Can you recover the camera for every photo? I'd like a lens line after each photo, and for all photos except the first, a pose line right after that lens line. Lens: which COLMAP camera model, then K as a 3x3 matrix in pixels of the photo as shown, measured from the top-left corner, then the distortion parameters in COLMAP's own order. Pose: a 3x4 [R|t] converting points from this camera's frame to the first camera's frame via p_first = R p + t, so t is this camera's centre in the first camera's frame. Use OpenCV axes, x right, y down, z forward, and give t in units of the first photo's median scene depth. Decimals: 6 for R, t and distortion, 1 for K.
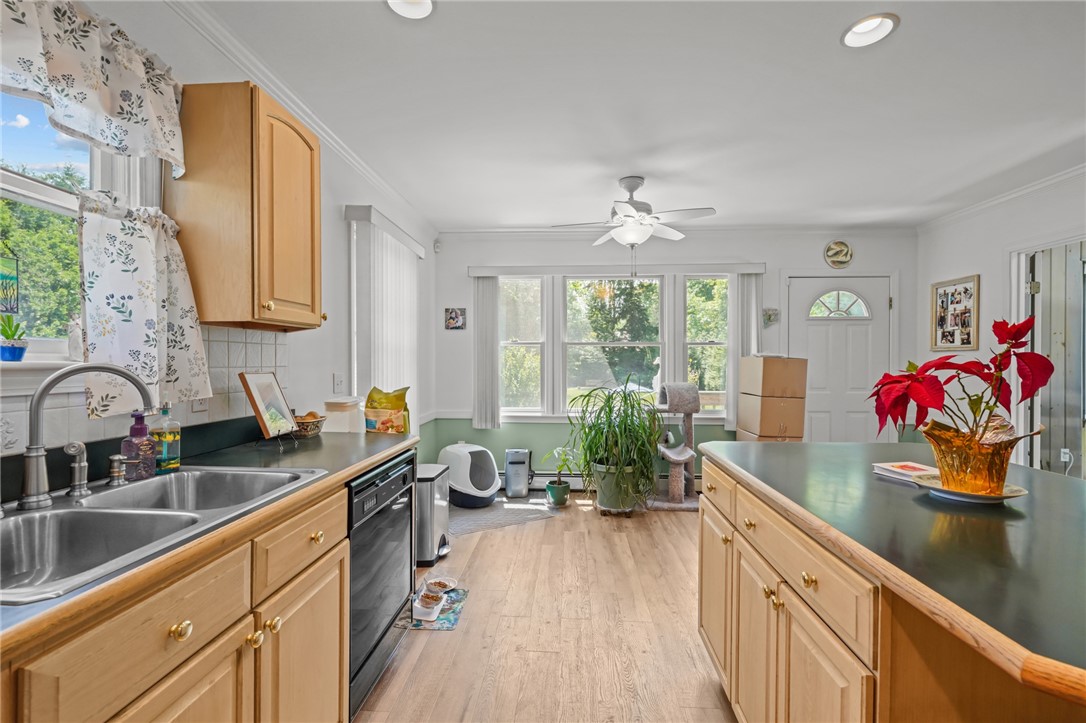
lens RADIAL K [[493.1, 0, 531.4], [0, 493.1, 364.8], [0, 0, 1]] dist [-0.007088, 0.002364]
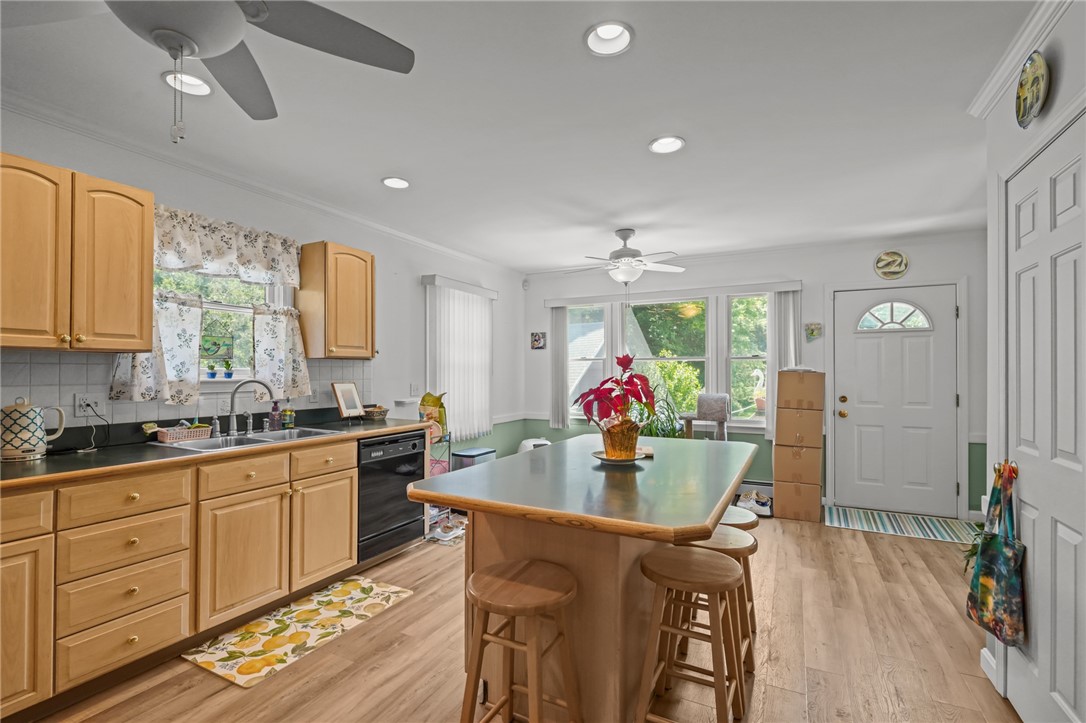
lens RADIAL K [[493.1, 0, 528.5], [0, 493.1, 365.8], [0, 0, 1]] dist [-0.007088, 0.002364]
pose [[0.912939, -0.006758, -0.408040, 0.887314], [-0.000320, 0.999851, -0.017275, -0.018367], [0.408096, 0.015902, 0.912801, -0.440563]]
